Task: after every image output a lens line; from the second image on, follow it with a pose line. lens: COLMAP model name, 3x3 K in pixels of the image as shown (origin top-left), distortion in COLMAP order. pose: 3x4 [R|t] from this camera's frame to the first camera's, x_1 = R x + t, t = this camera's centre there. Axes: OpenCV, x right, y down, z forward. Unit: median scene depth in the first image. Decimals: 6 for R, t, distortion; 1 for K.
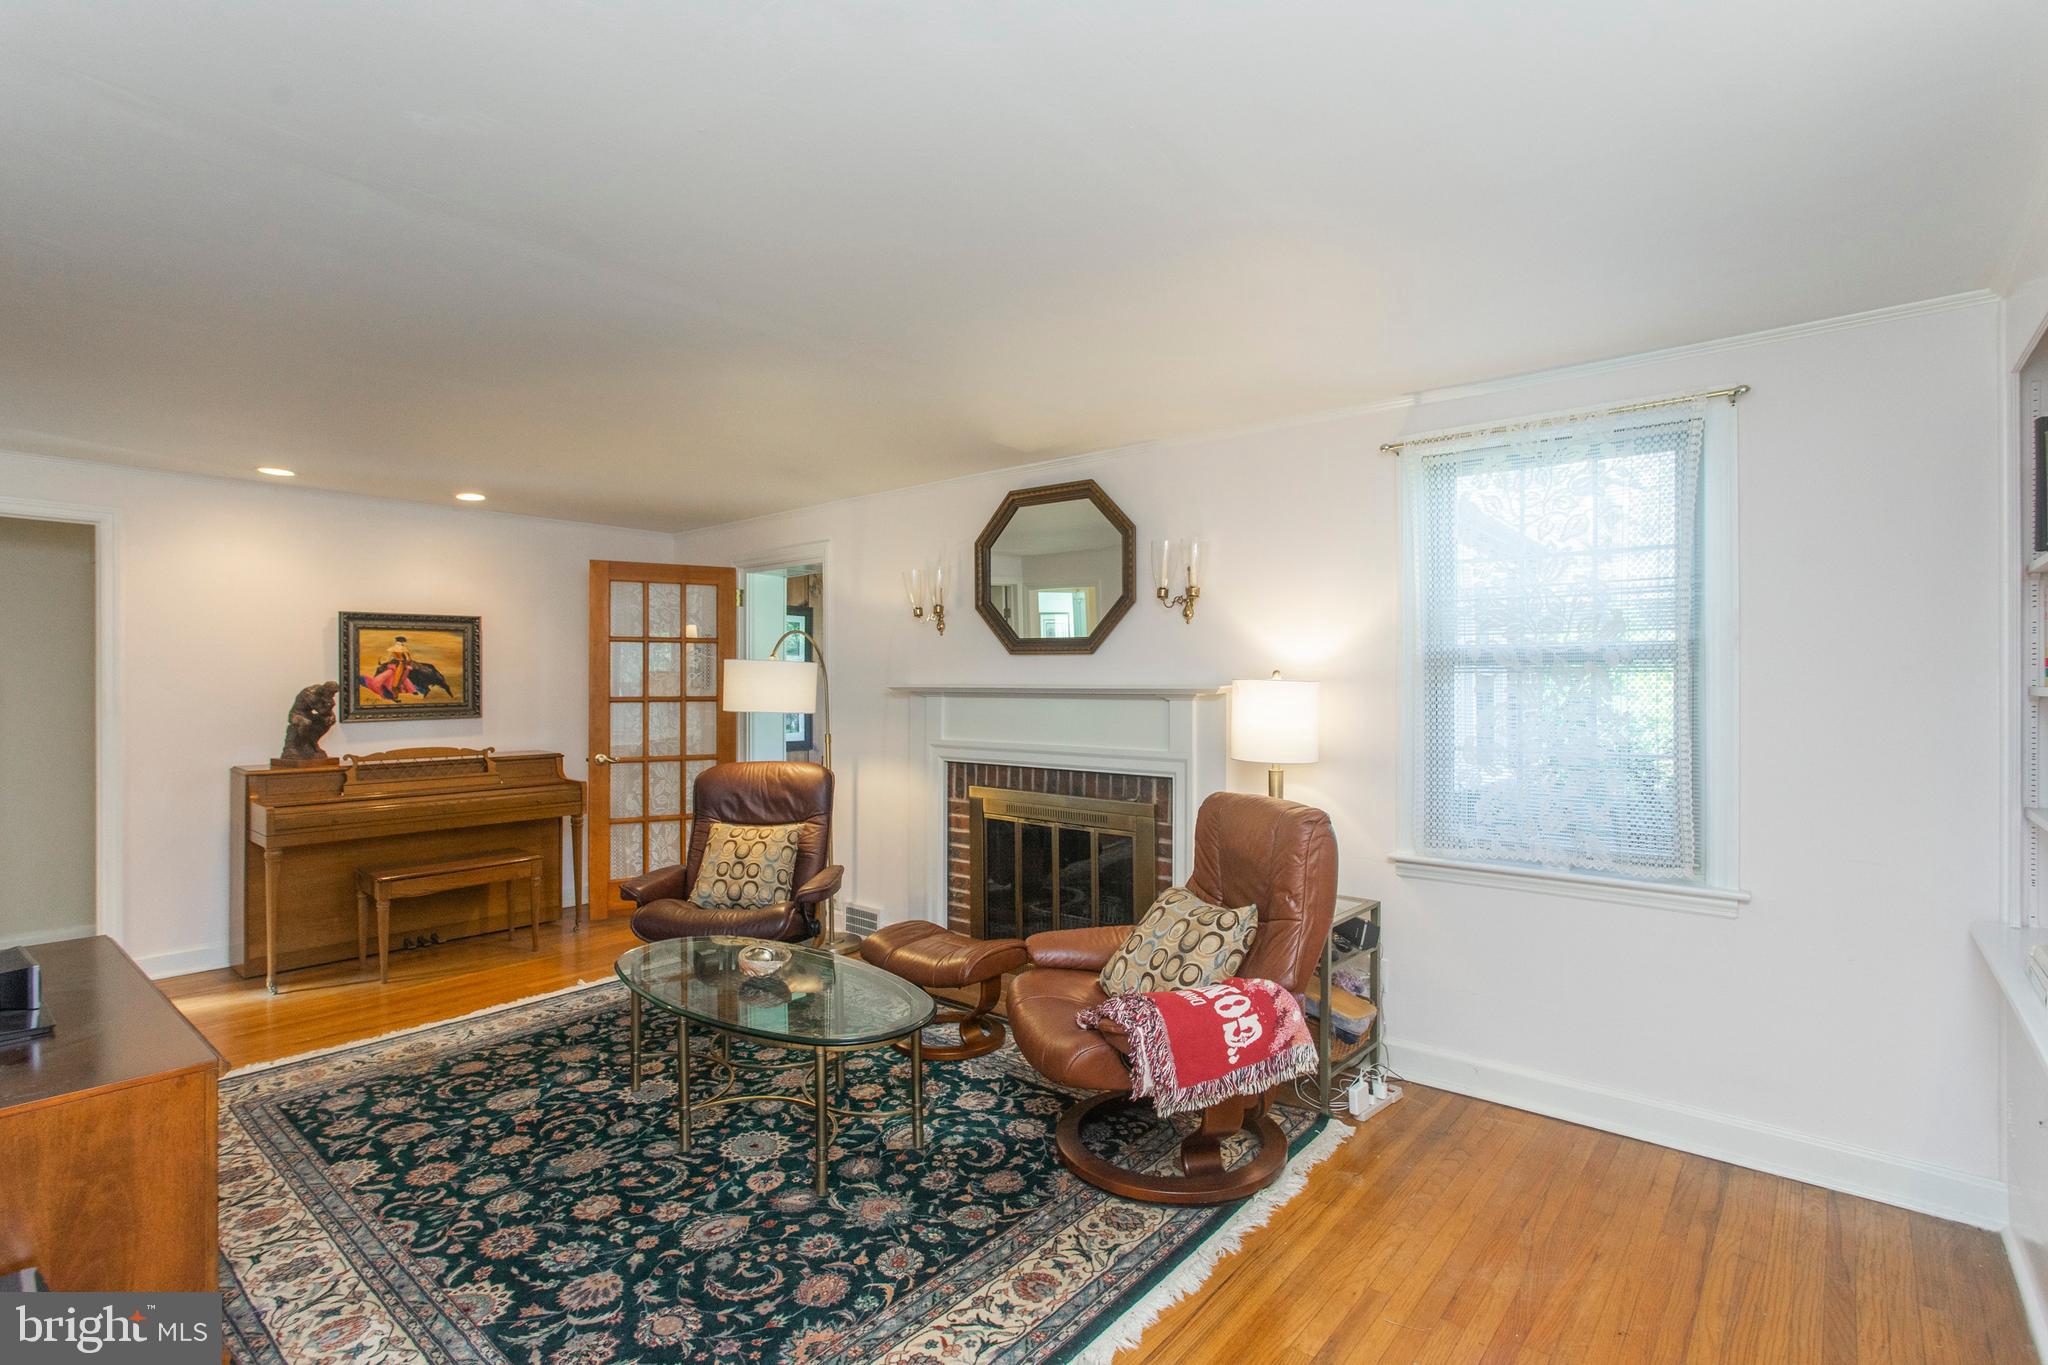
lens RADIAL K [[968.9, 0, 1025.7], [0, 968.9, 681.6], [0, 0, 1]] dist [-0.002398, 0.000455]
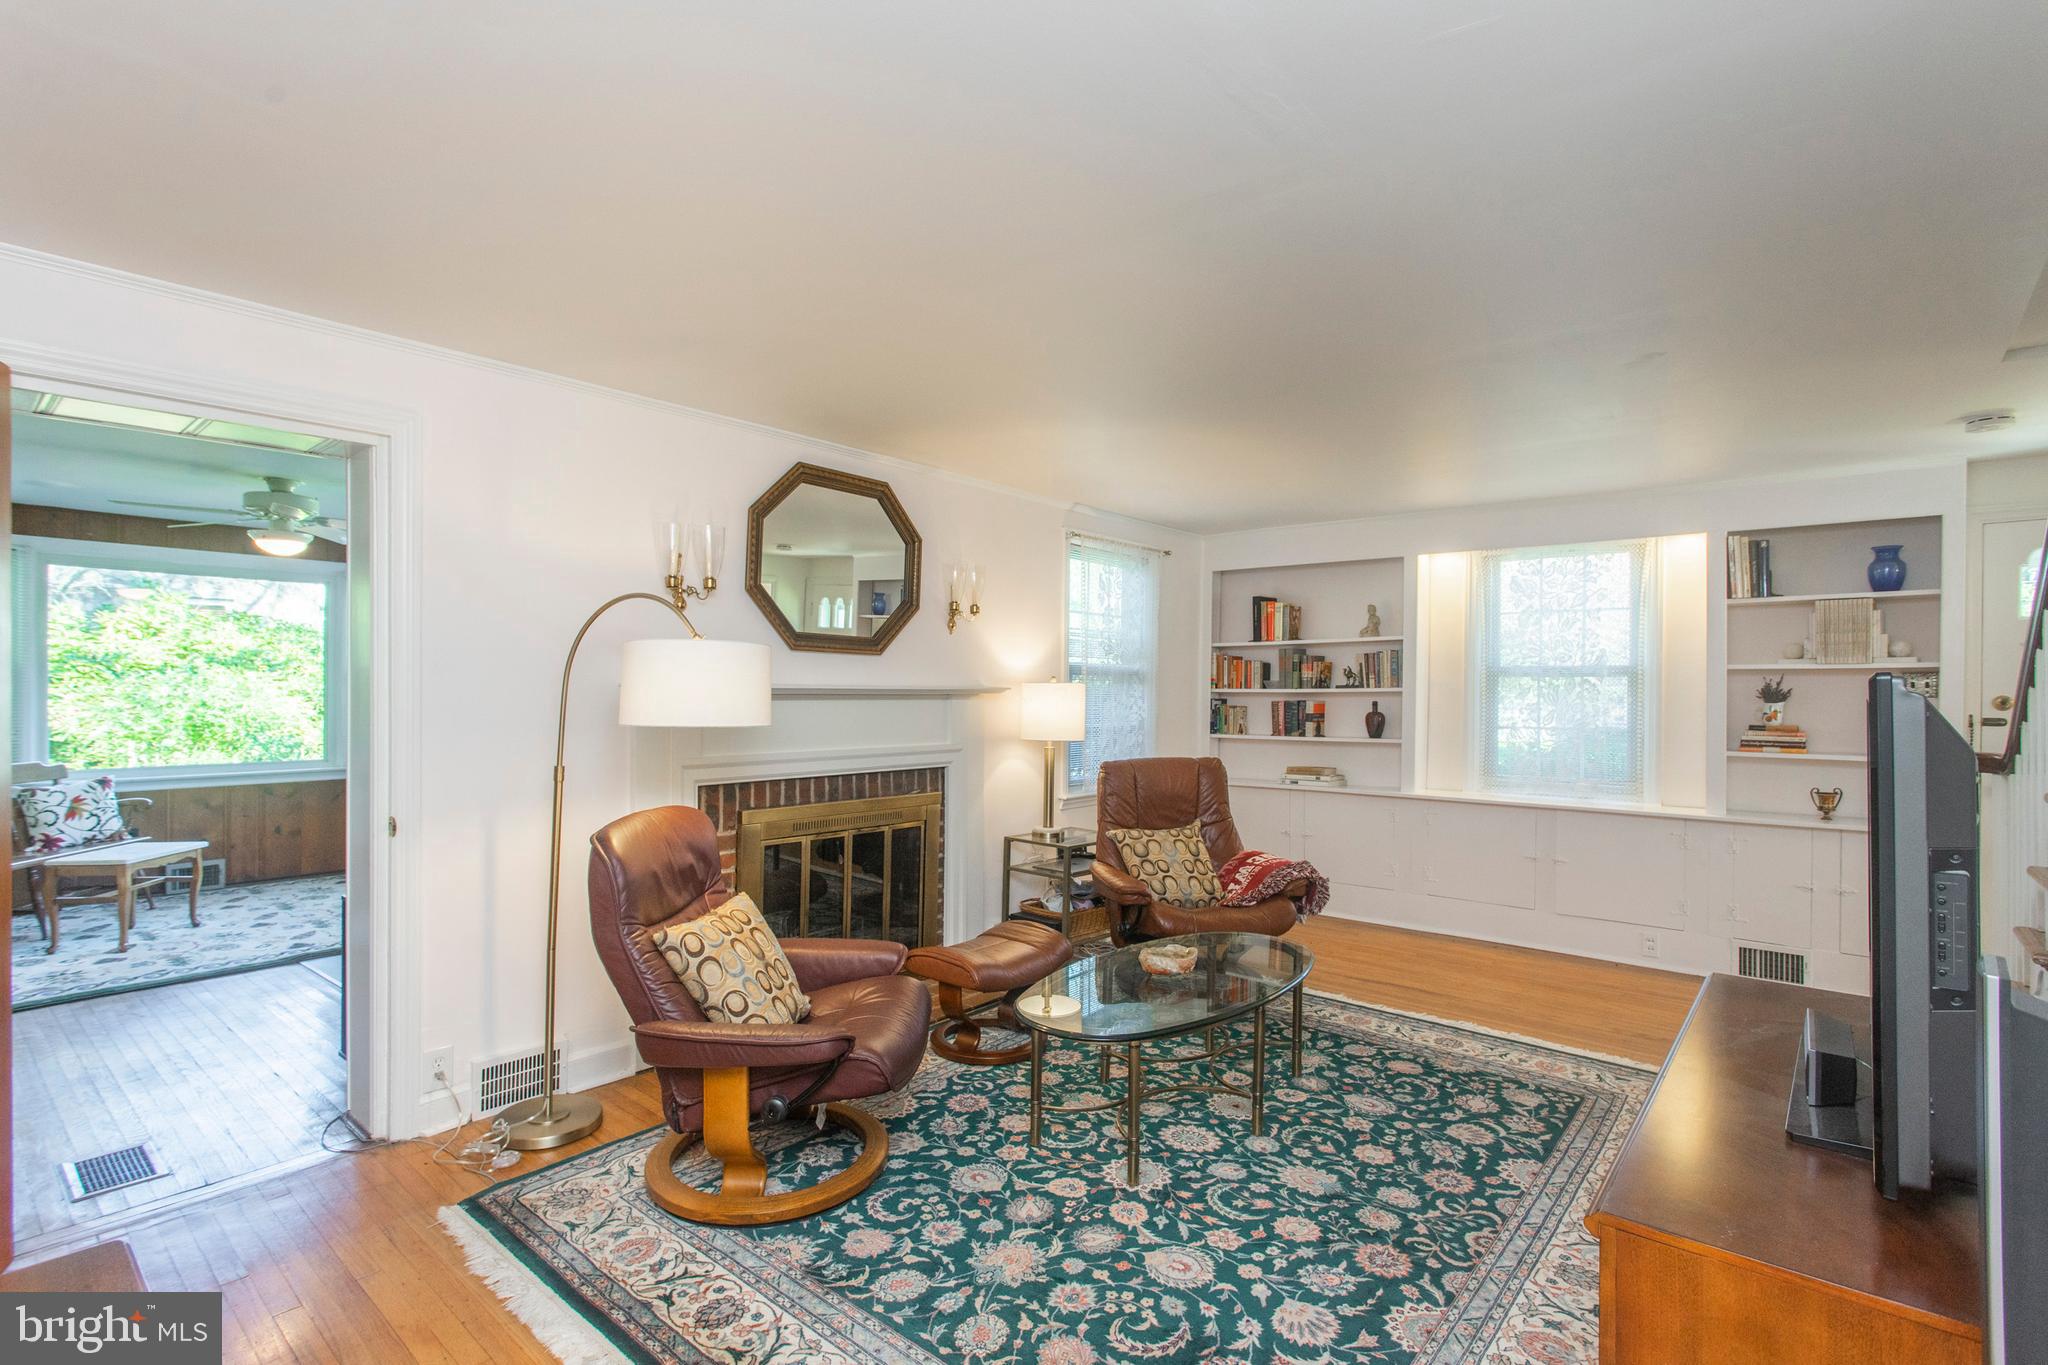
lens RADIAL K [[968.9, 0, 1029.3], [0, 968.9, 692.0], [0, 0, 1]] dist [-0.002398, 0.000455]
pose [[0.006294, -0.003336, 0.999975, -1.364356], [-0.004288, 0.999985, 0.003363, 0.009250], [-0.999971, -0.004309, 0.006279, 1.220760]]
